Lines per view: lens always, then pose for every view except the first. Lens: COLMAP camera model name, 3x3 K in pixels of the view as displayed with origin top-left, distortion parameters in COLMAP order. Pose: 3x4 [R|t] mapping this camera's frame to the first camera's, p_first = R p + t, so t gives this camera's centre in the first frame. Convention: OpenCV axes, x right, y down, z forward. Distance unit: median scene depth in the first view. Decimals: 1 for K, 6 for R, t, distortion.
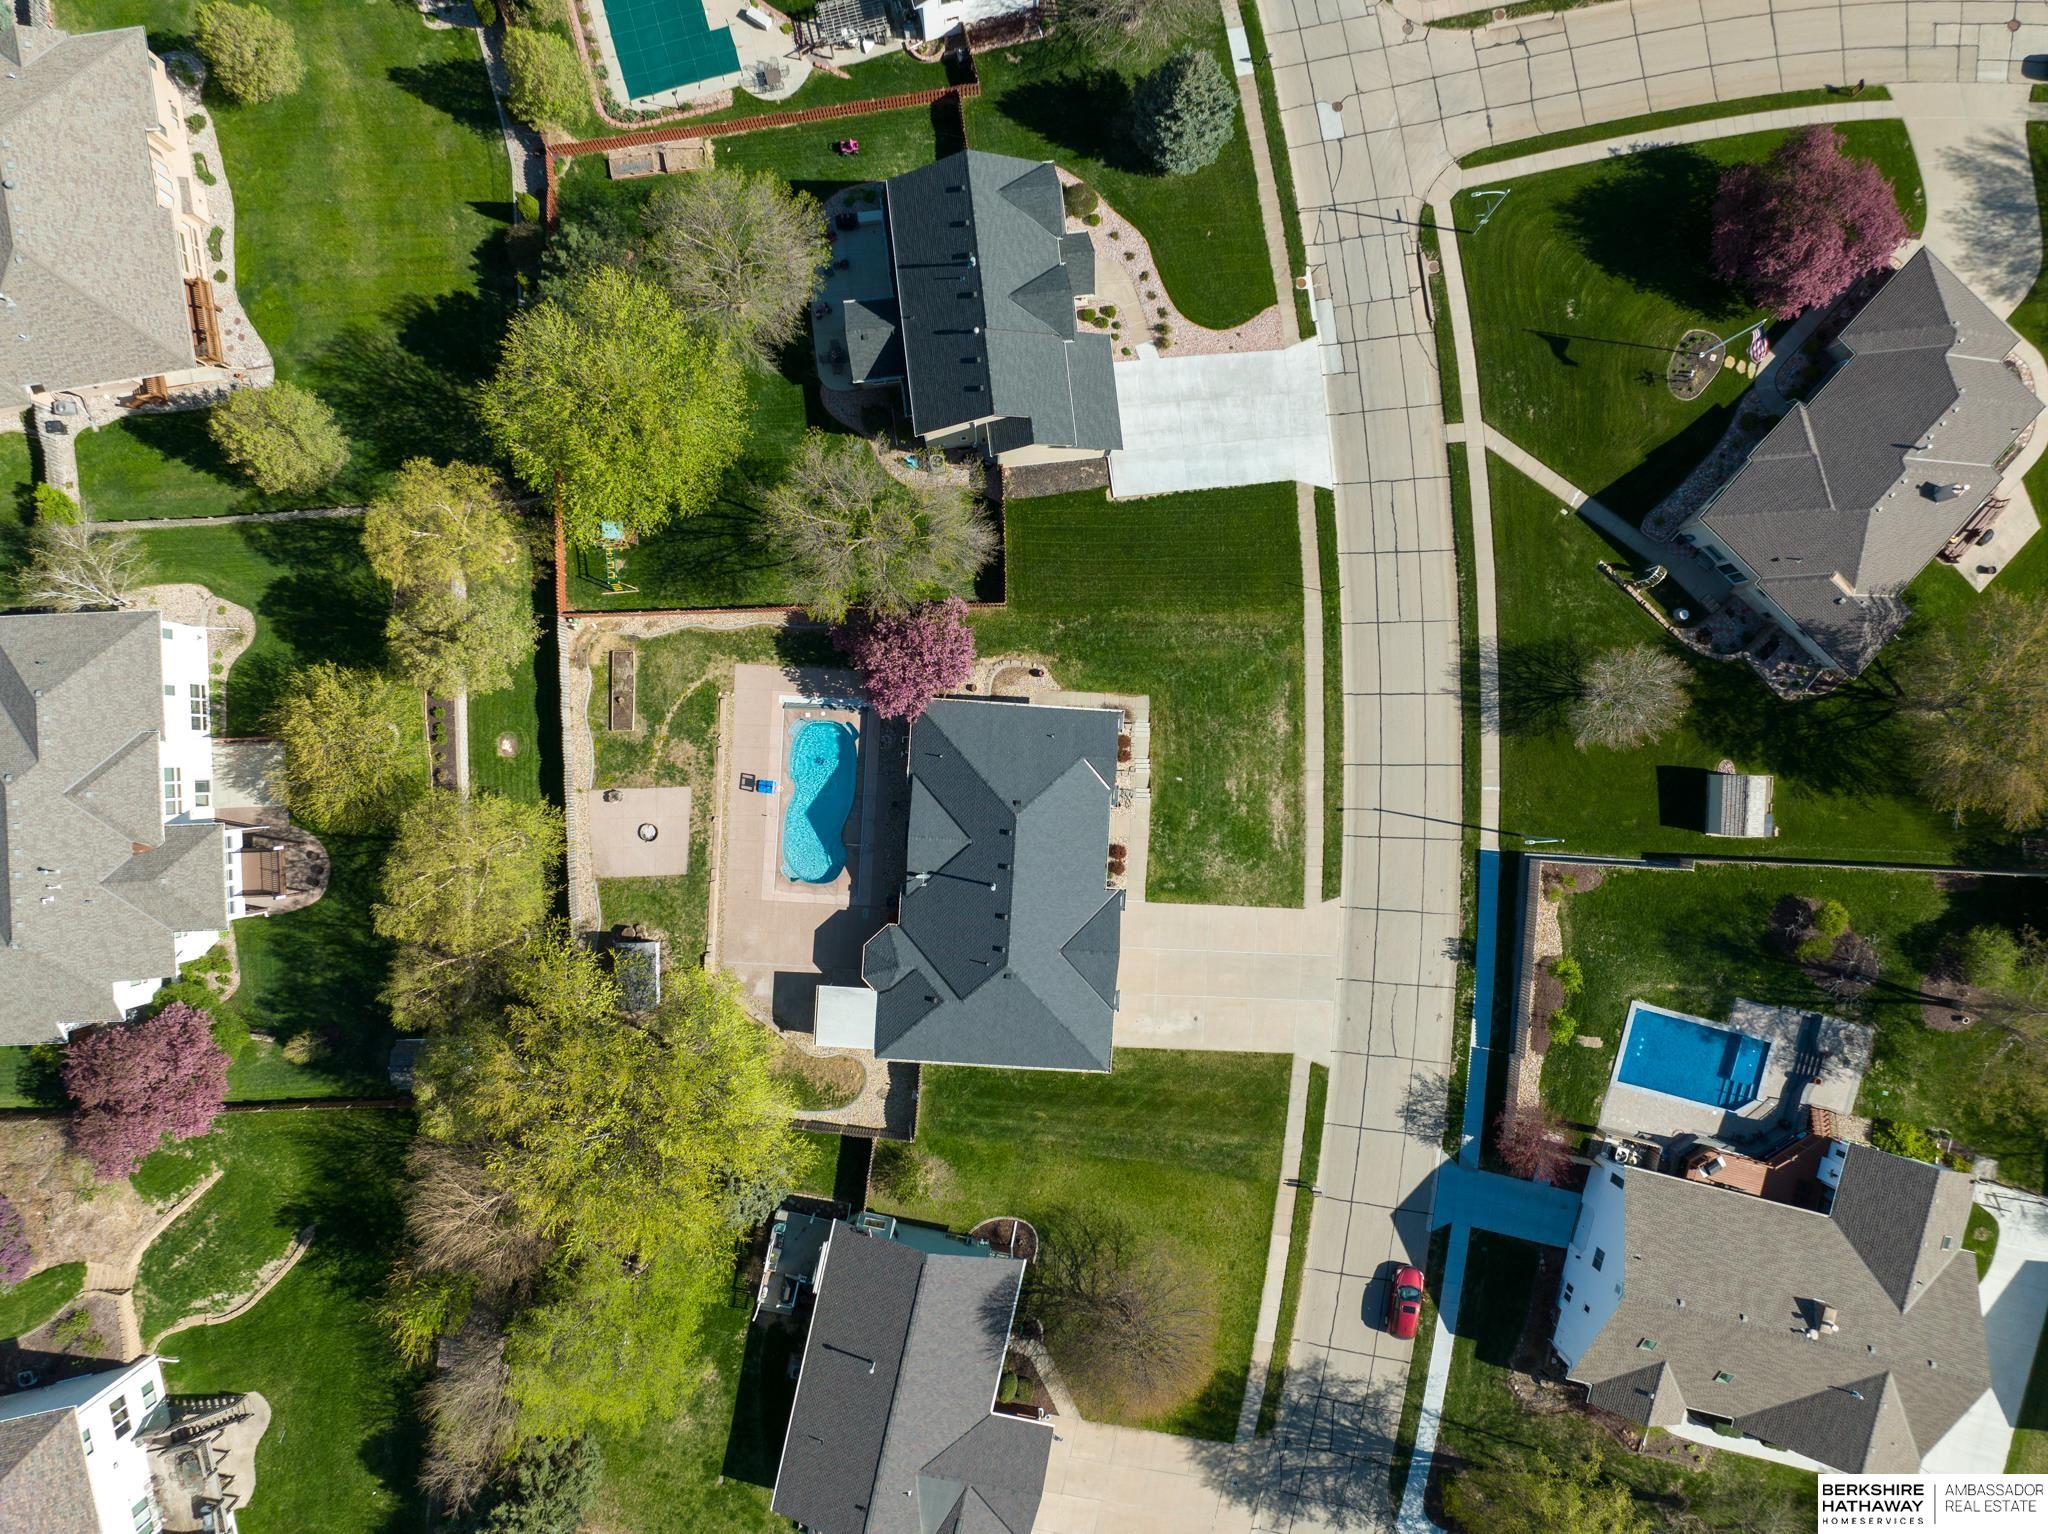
lens RADIAL K [[1453.6, 0, 1018.4], [0, 1453.6, 753.1], [0, 0, 1]] dist [-0.039927, -0.000772]
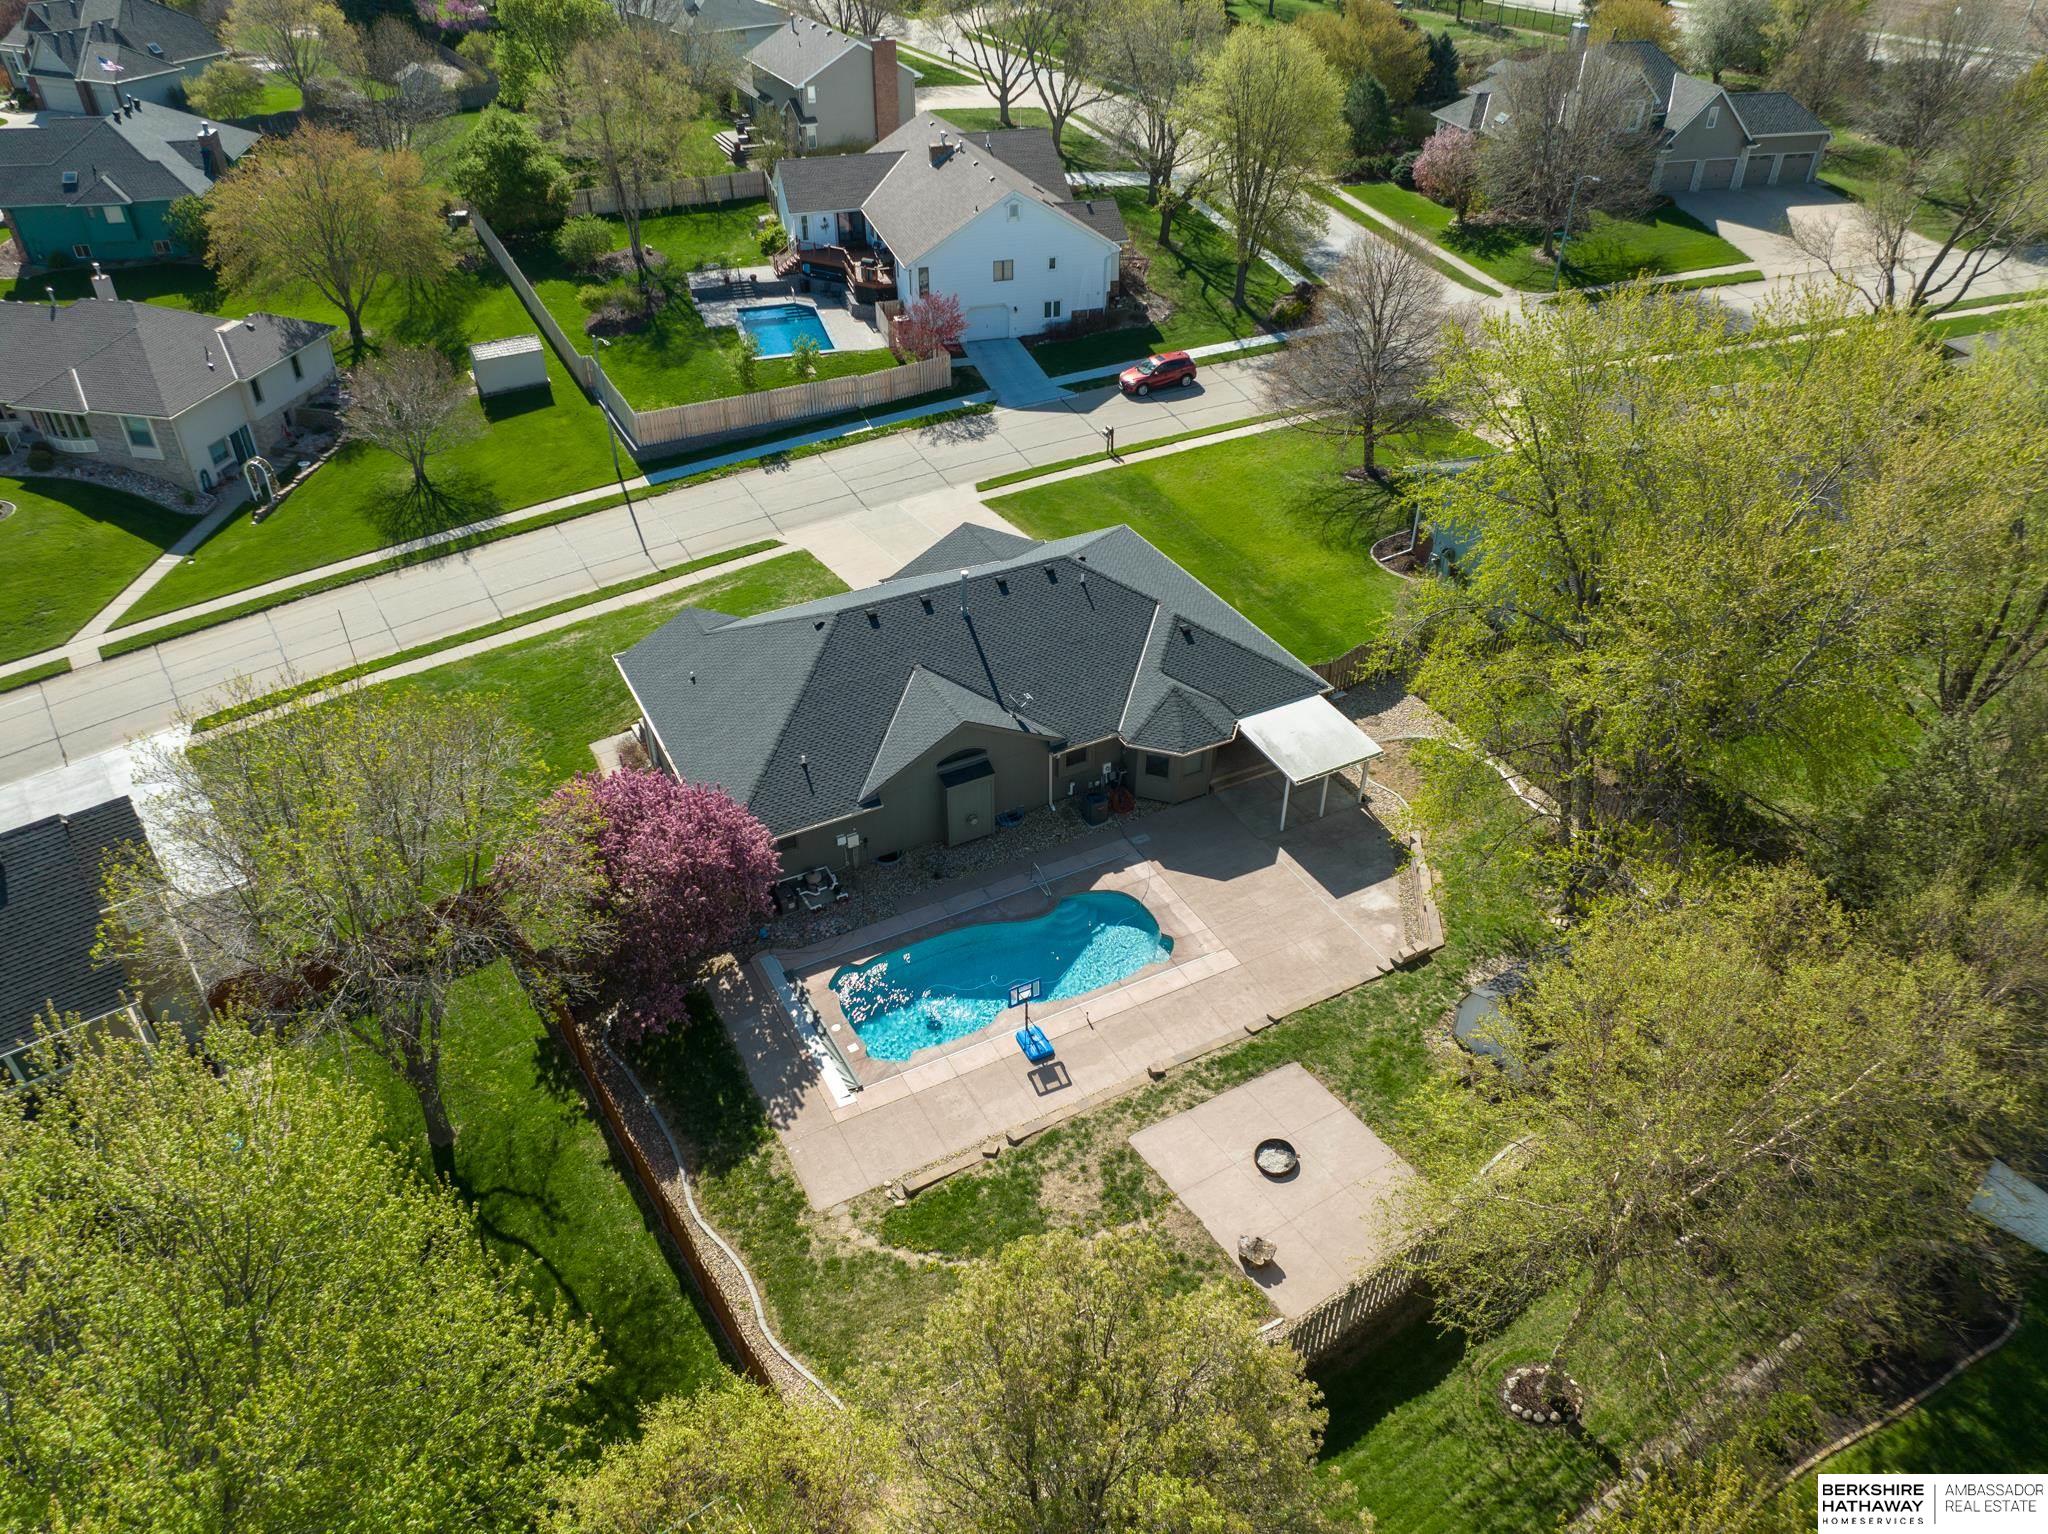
lens RADIAL K [[1453.6, 0, 1018.4], [0, 1453.6, 753.1], [0, 0, 1]] dist [-0.039927, -0.000772]
pose [[-0.511365, -0.518212, 0.685537, -0.423822], [0.859262, -0.296048, 0.417164, -0.140158], [-0.013228, 0.802379, 0.596669, 0.639971]]
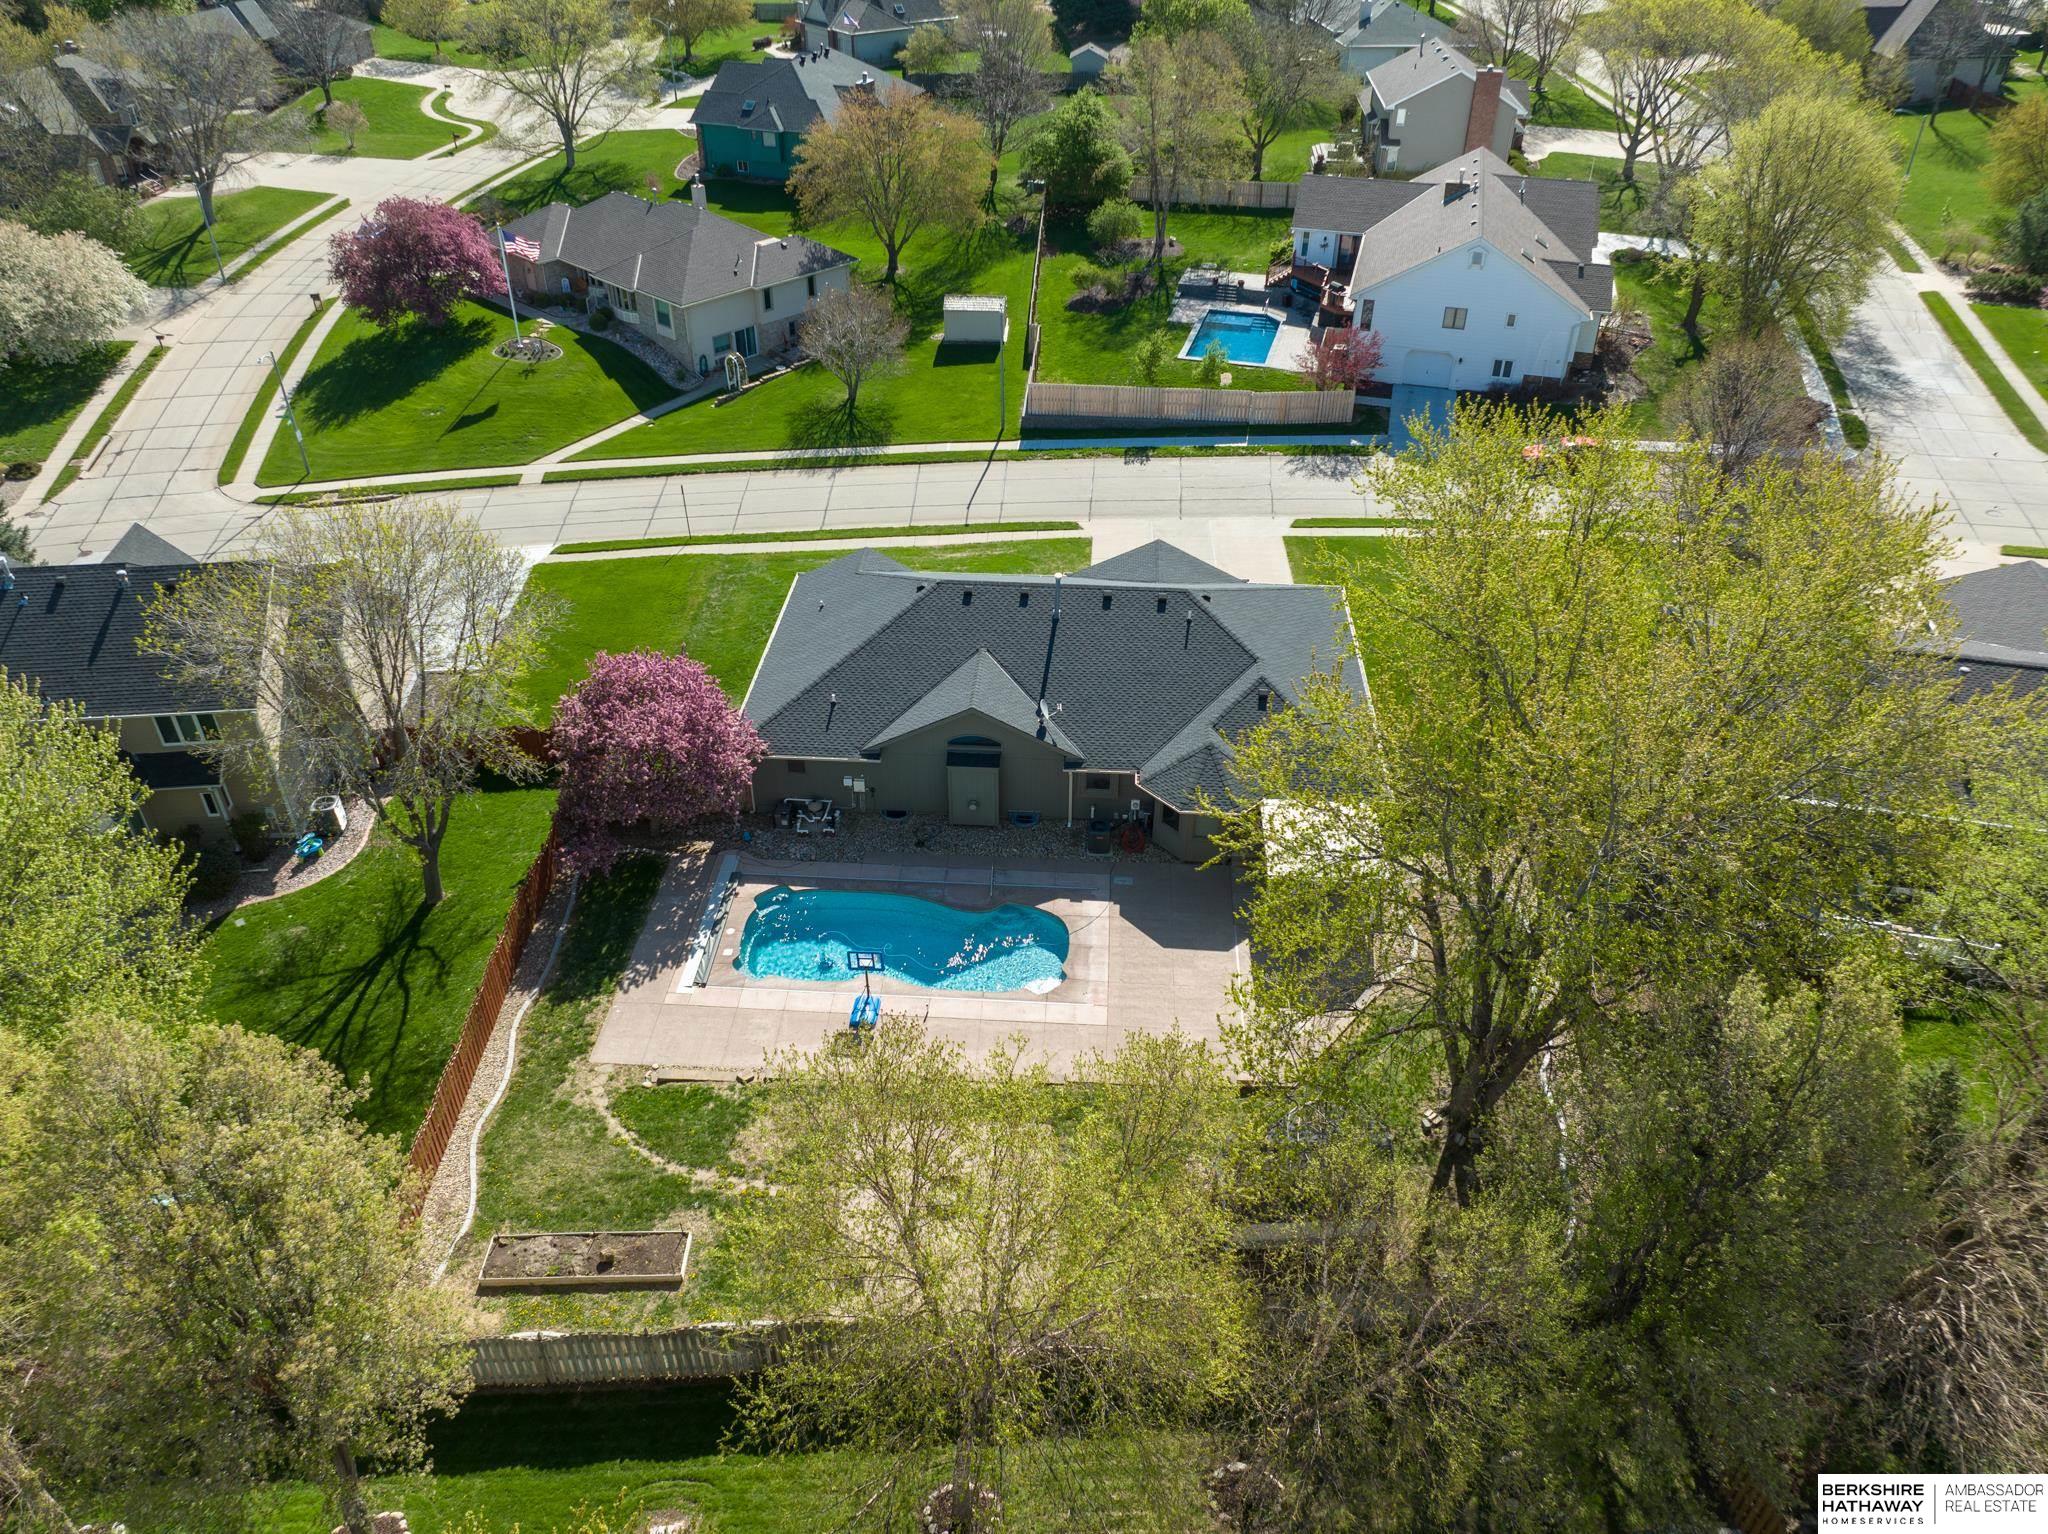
lens RADIAL K [[1453.6, 0, 1018.4], [0, 1453.6, 753.1], [0, 0, 1]] dist [-0.039927, -0.000772]
pose [[0.008501, -0.595861, 0.803043, -0.488589], [0.999955, 0.008376, -0.004370, 0.072619], [-0.004123, 0.803044, 0.595905, 0.635543]]
